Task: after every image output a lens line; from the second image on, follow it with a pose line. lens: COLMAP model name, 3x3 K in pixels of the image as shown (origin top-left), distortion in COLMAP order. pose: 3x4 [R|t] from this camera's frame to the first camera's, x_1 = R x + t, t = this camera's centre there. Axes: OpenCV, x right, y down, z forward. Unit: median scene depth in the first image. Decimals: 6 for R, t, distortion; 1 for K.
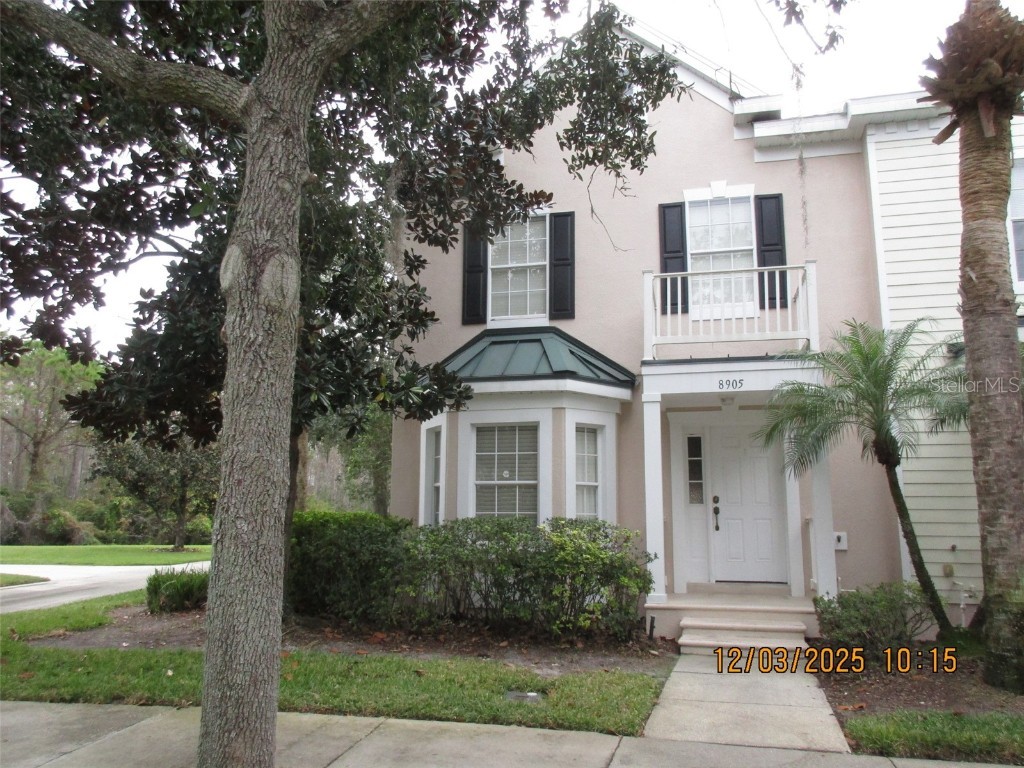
lens RADIAL K [[769.5, 0, 512.2], [0, 769.5, 385.3], [0, 0, 1]] dist [-0.008200, -0.000669]
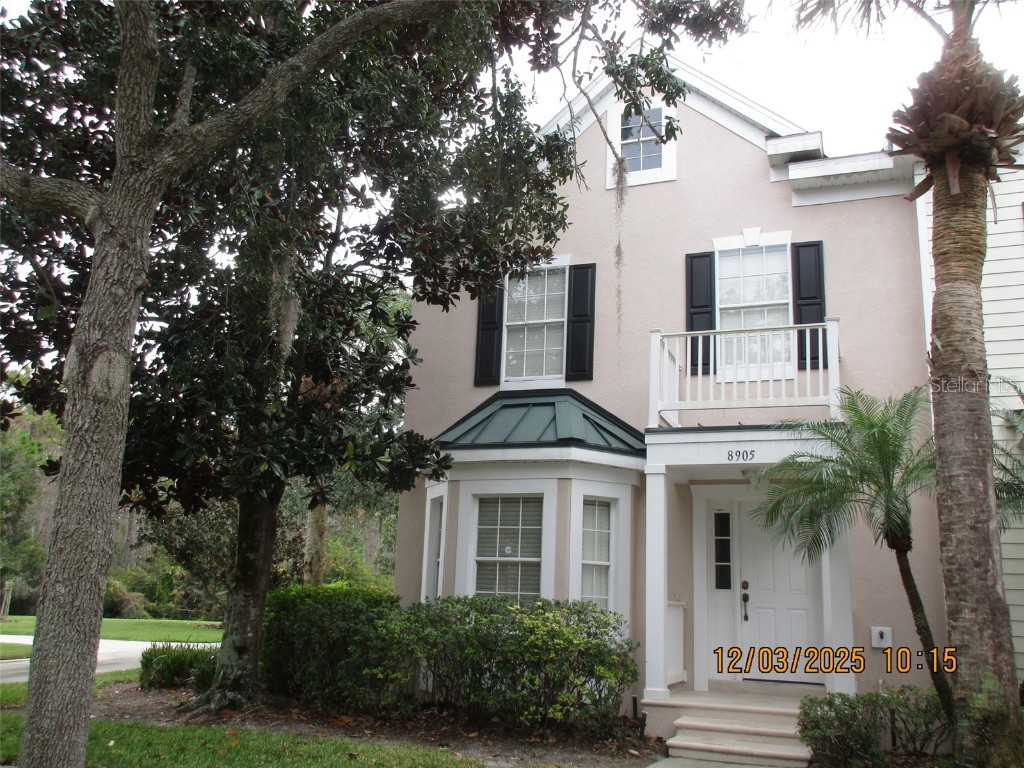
lens RADIAL K [[896.6, 0, 512.8], [0, 896.6, 387.6], [0, 0, 1]] dist [0.000961, -0.004699]
pose [[0.992093, 0.001033, -0.125503, 0.160499], [-0.009022, 0.997966, -0.063100, -0.012694], [0.125183, 0.063734, 0.990084, -0.085967]]
